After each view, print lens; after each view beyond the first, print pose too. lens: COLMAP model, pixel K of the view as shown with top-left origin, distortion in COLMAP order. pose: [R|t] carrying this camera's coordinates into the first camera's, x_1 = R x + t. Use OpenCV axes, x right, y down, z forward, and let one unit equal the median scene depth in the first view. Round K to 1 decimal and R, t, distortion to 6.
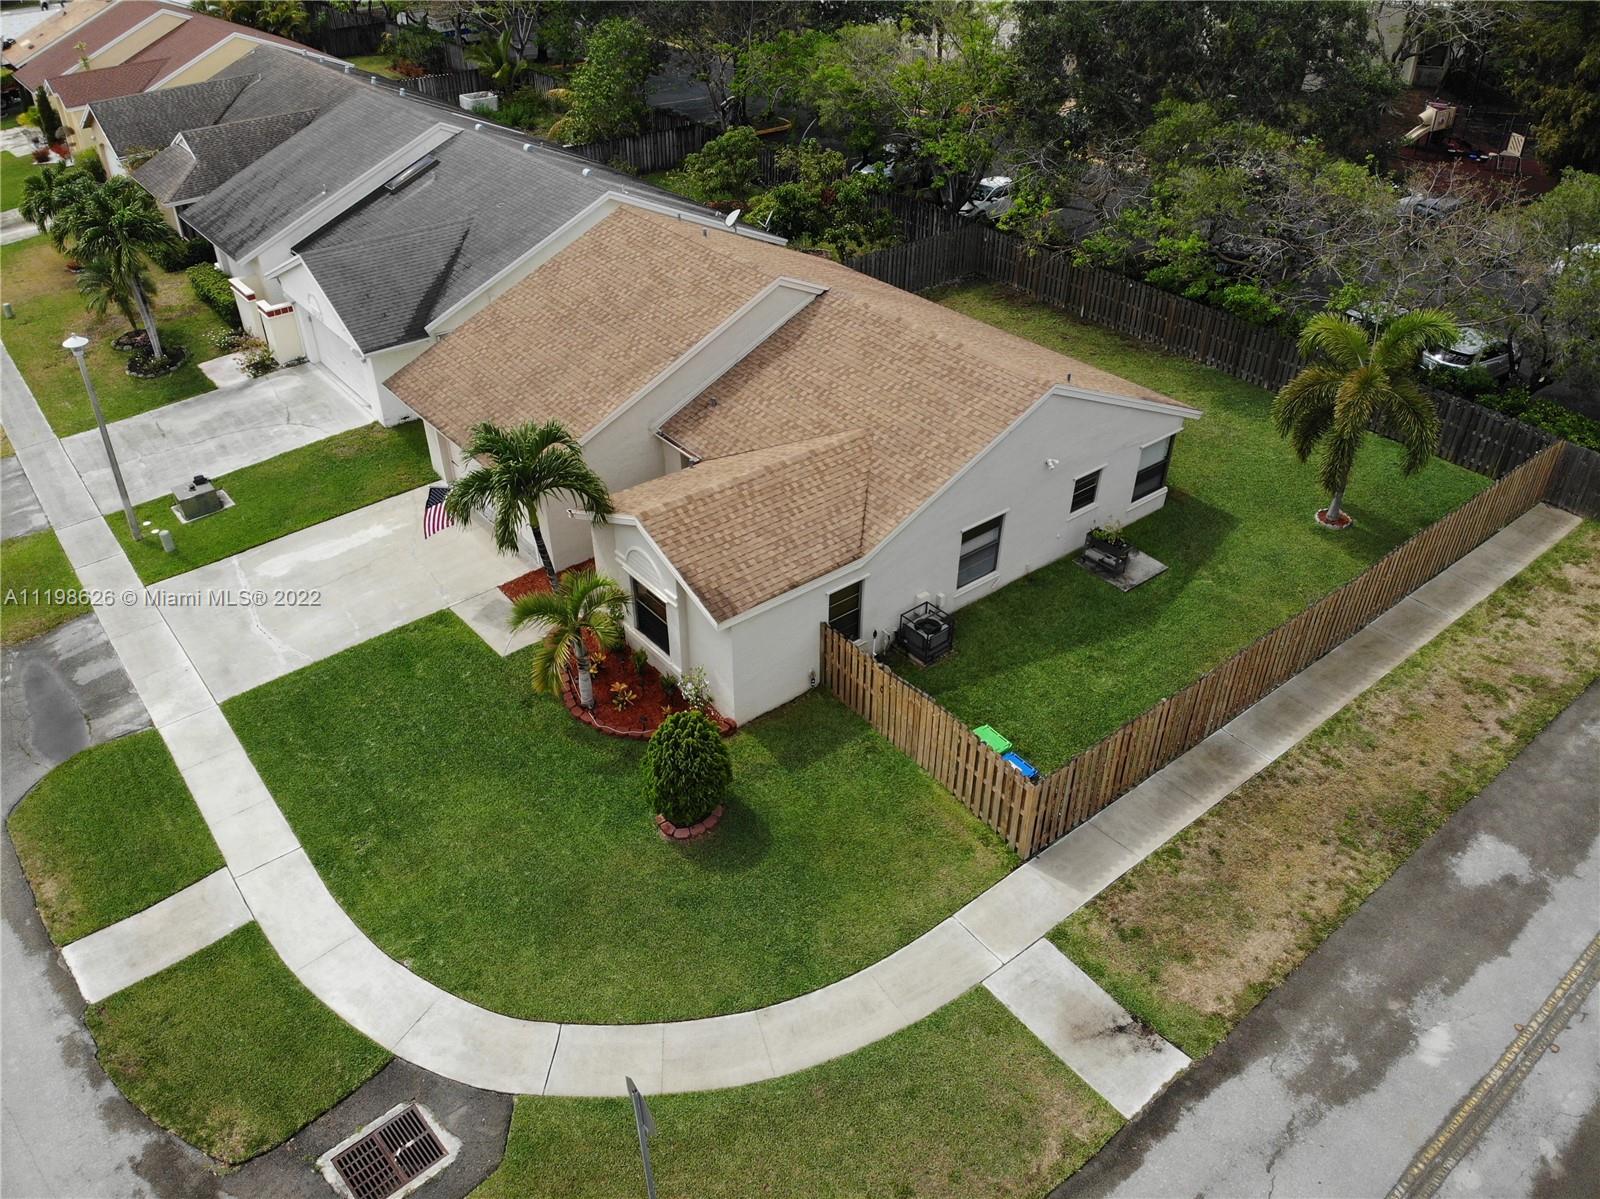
lens RADIAL K [[1180.0, 0, 801.4], [0, 1180.0, 599.6], [0, 0, 1]] dist [0.059872, -0.175050]
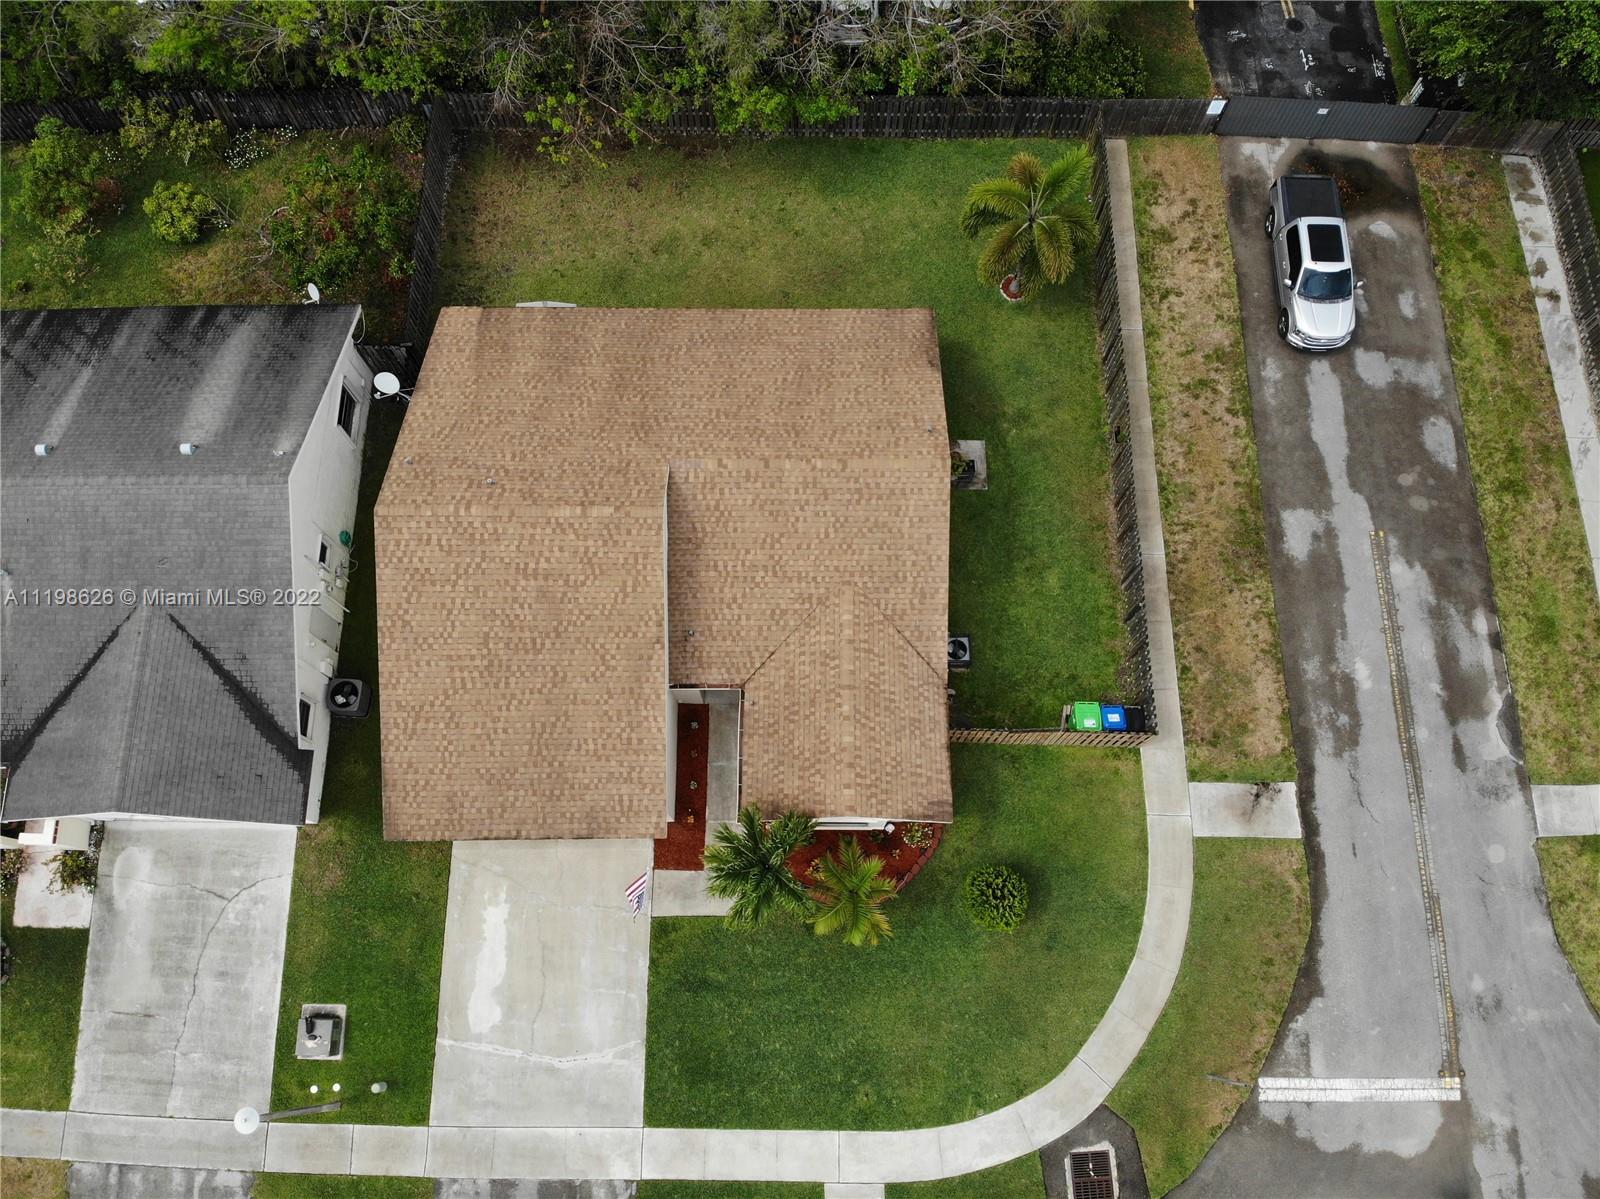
lens RADIAL K [[1149.9, 0, 804.2], [0, 1149.9, 607.5], [0, 0, 1]] dist [0.053100, -0.151061]
pose [[0.631483, -0.741174, 0.227795, -0.276891], [0.447473, 0.588269, 0.673578, -1.021738], [-0.633243, -0.323421, 0.703137, 0.241315]]
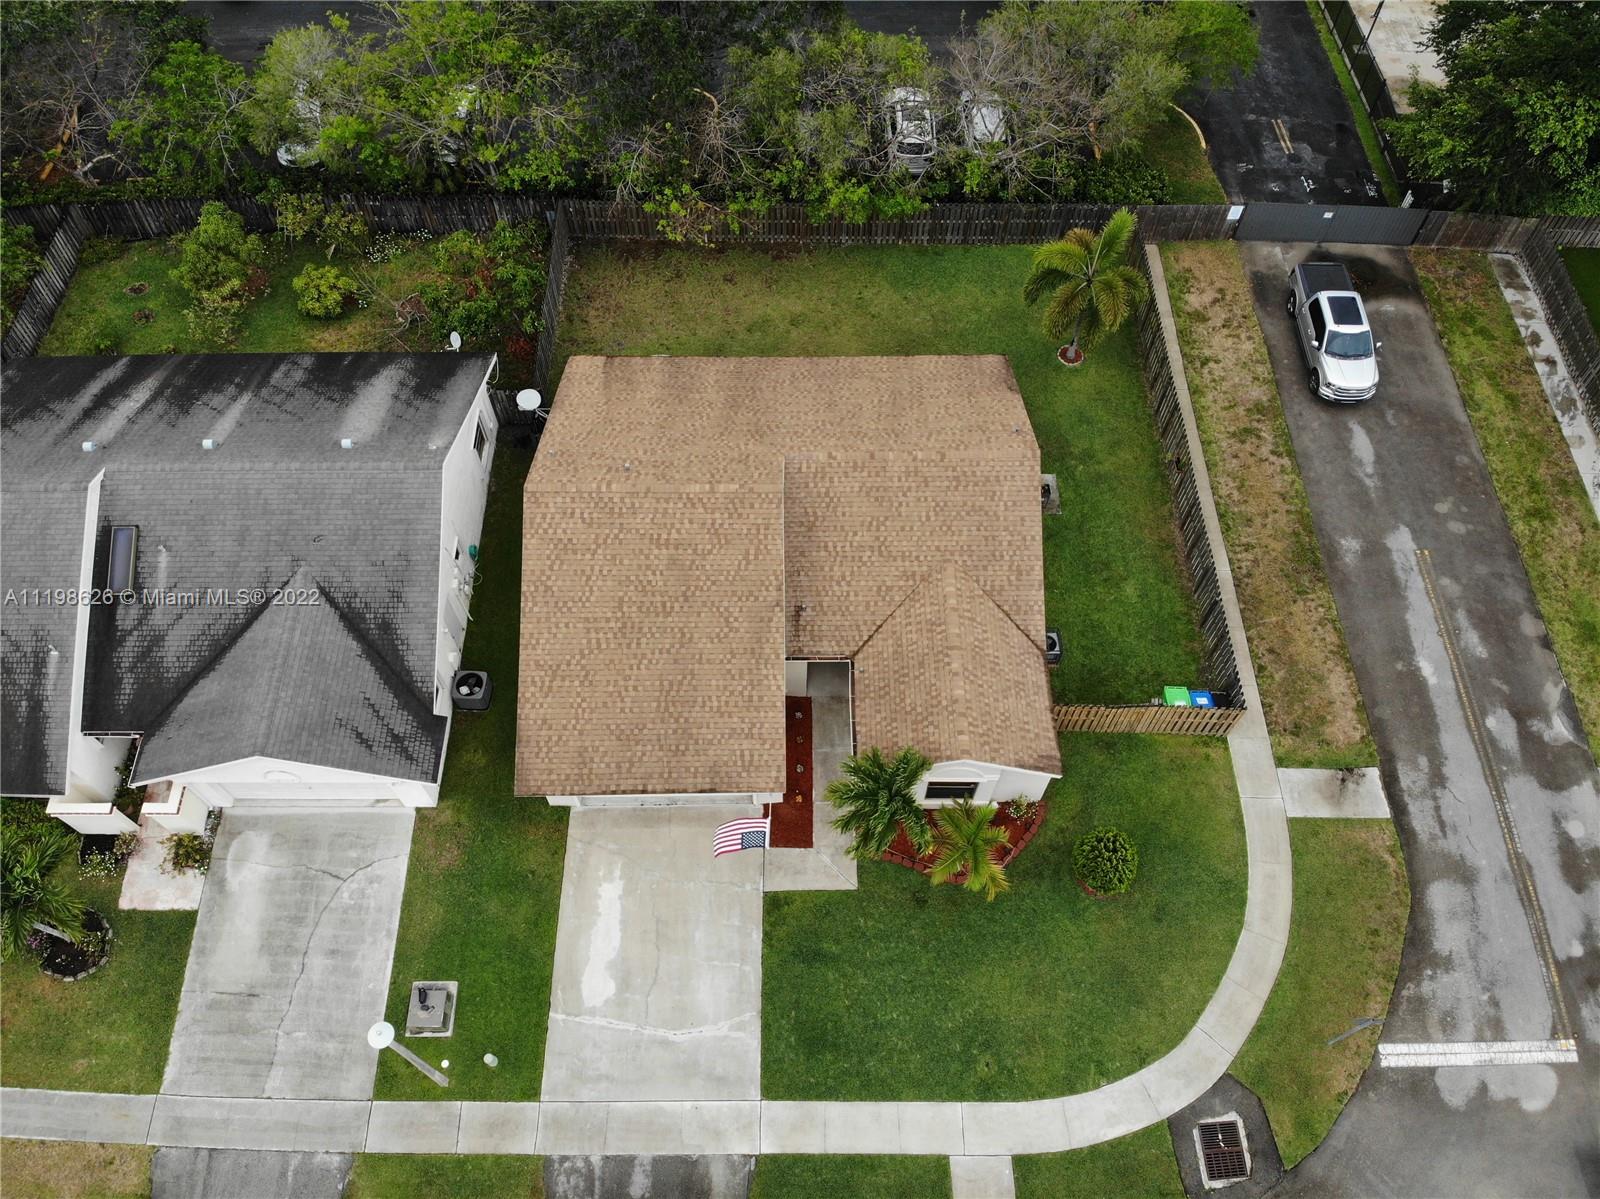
lens RADIAL K [[1180.0, 0, 801.4], [0, 1180.0, 599.6], [0, 0, 1]] dist [0.059872, -0.175050]
pose [[0.624692, -0.669671, 0.401622, -0.648737], [0.445673, 0.728093, 0.520823, -0.944088], [-0.641198, -0.146362, 0.753288, 0.152747]]
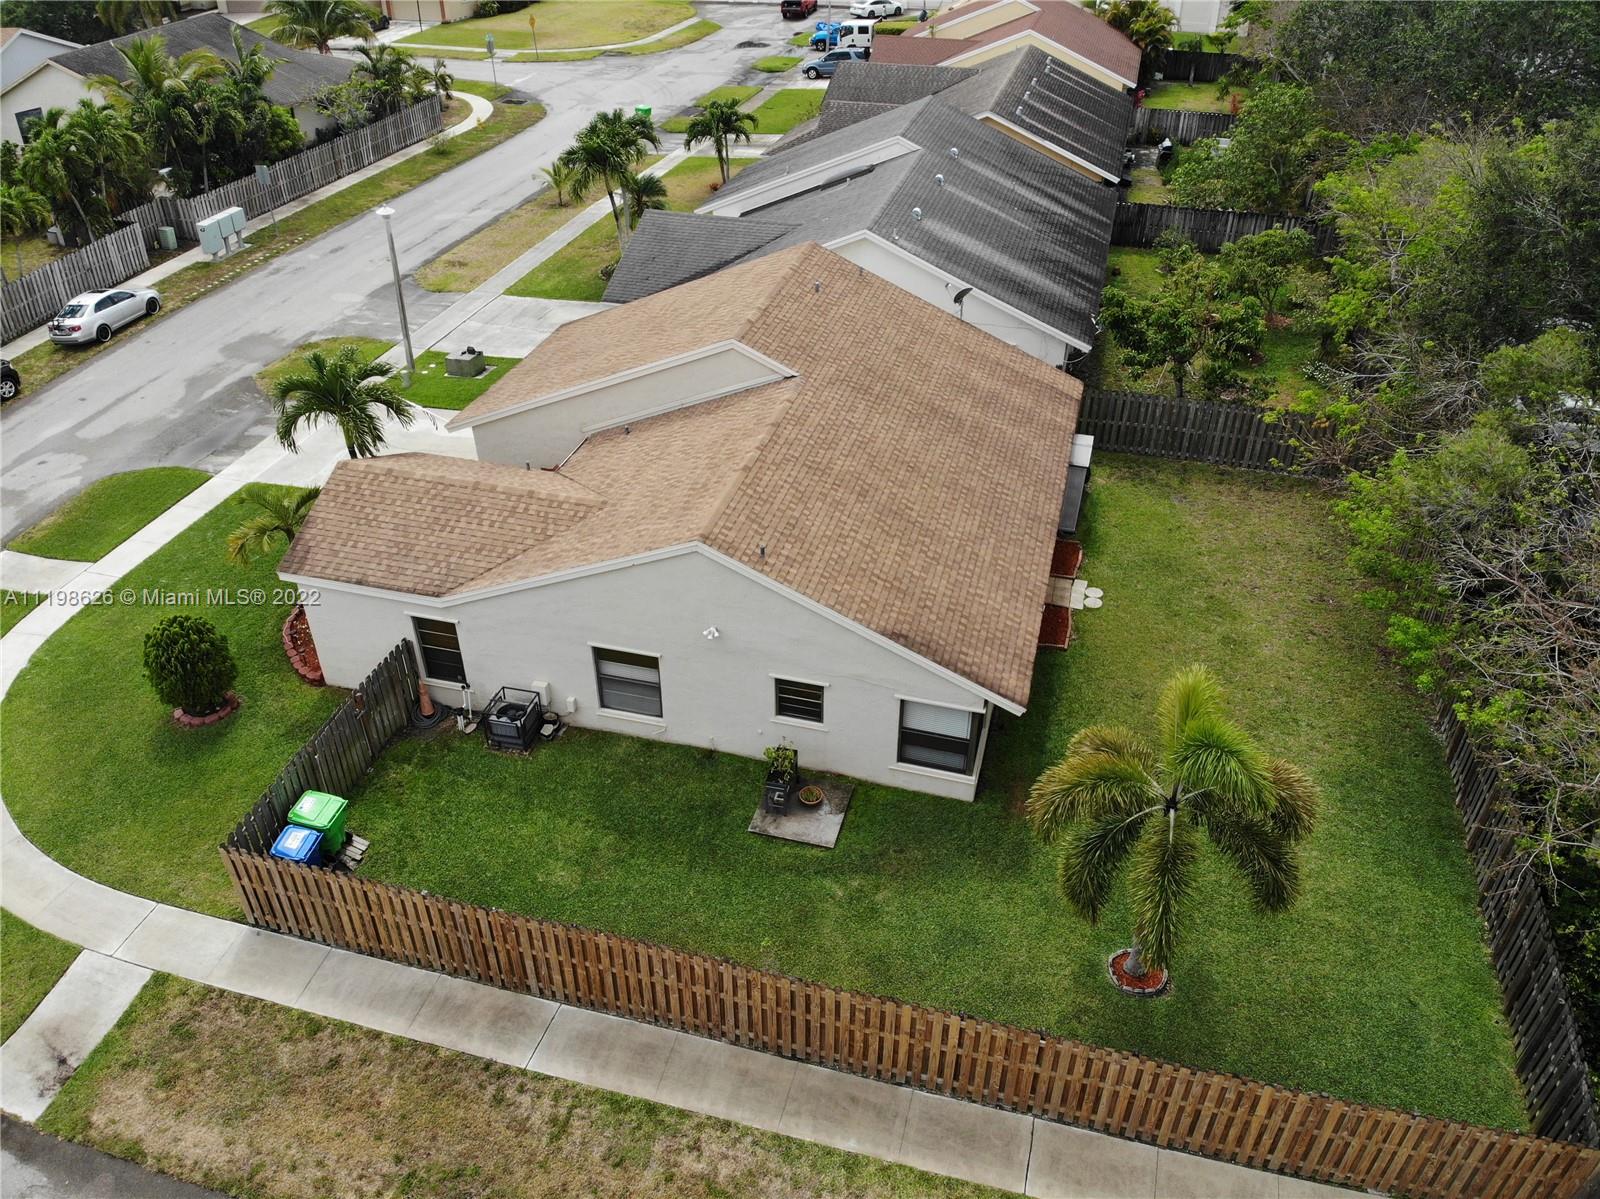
lens RADIAL K [[1180.0, 0, 801.4], [0, 1180.0, 599.6], [0, 0, 1]] dist [0.059872, -0.175050]
pose [[0.584165, 0.457886, -0.670143, 0.885754], [-0.466314, 0.865137, 0.184632, -0.356127], [0.664306, 0.204642, 0.718902, 0.506466]]
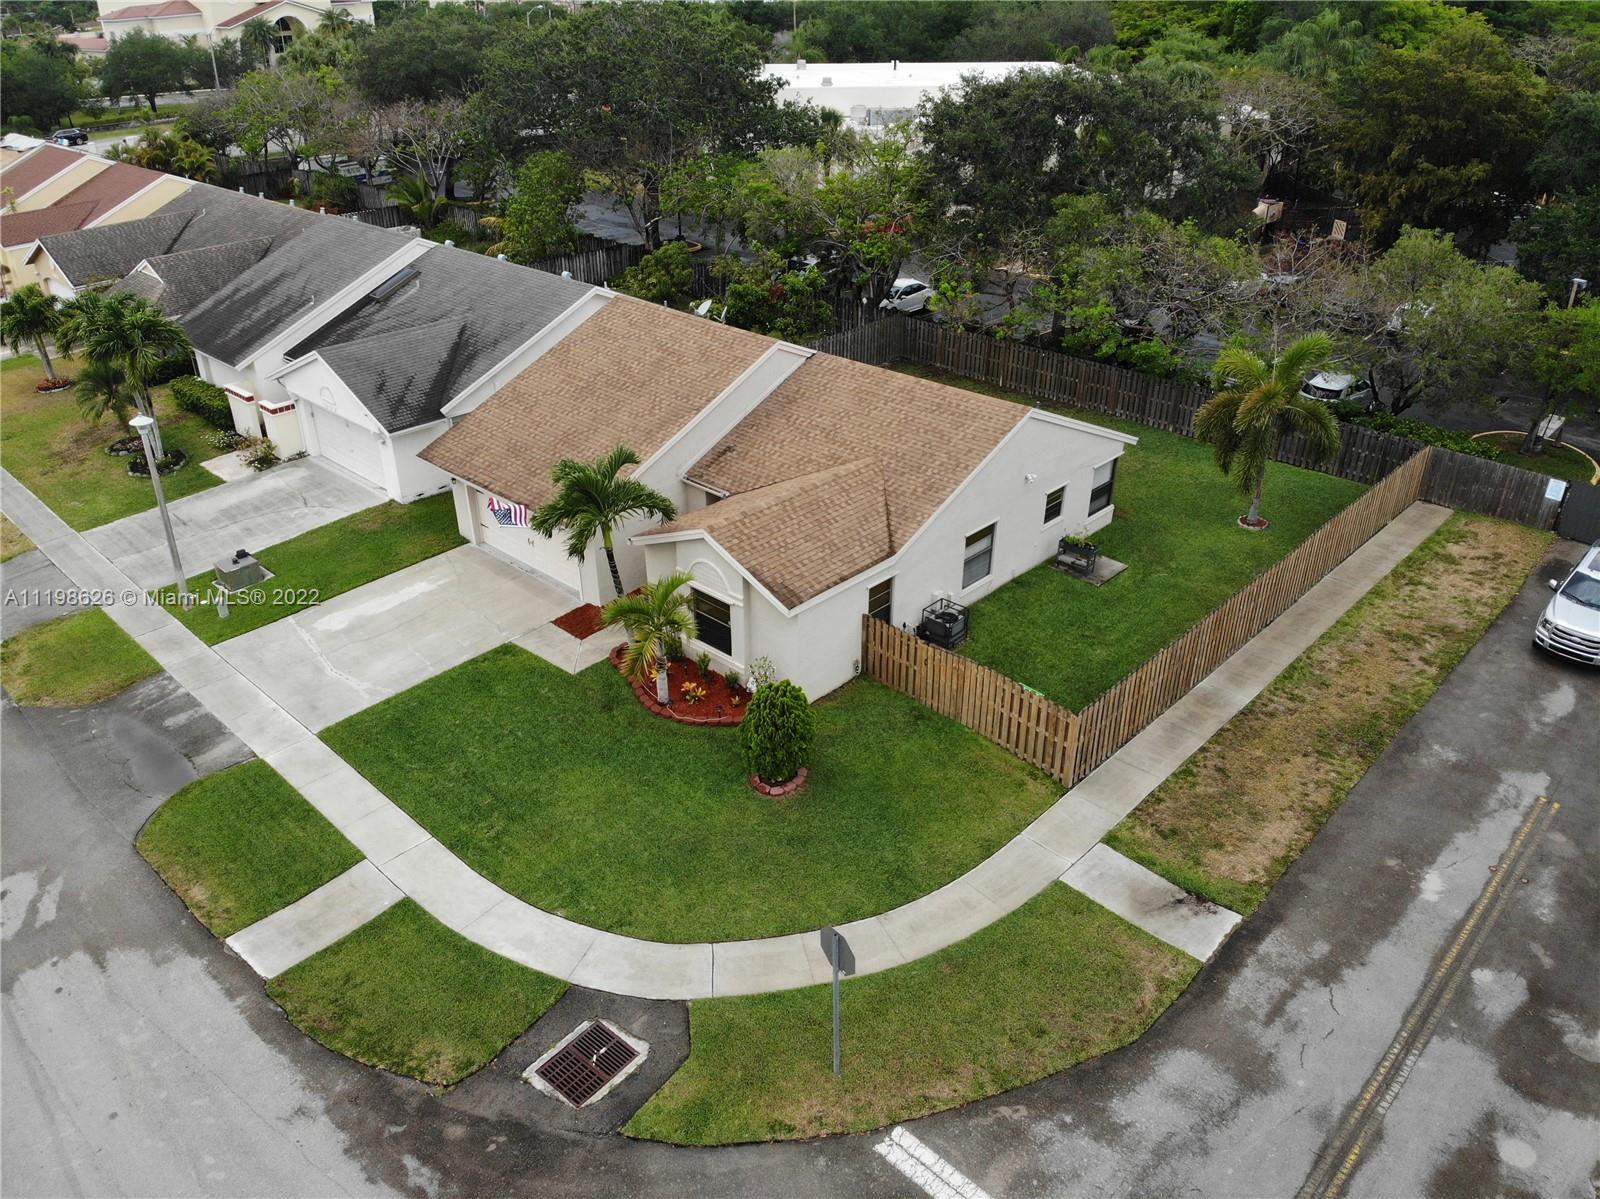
lens RADIAL K [[1180.0, 0, 801.4], [0, 1180.0, 599.6], [0, 0, 1]] dist [0.059872, -0.175050]
pose [[0.990739, -0.069644, 0.116559, -0.180897], [0.082082, 0.991020, -0.105554, 0.124602], [-0.108161, 0.114143, 0.987559, -0.138660]]
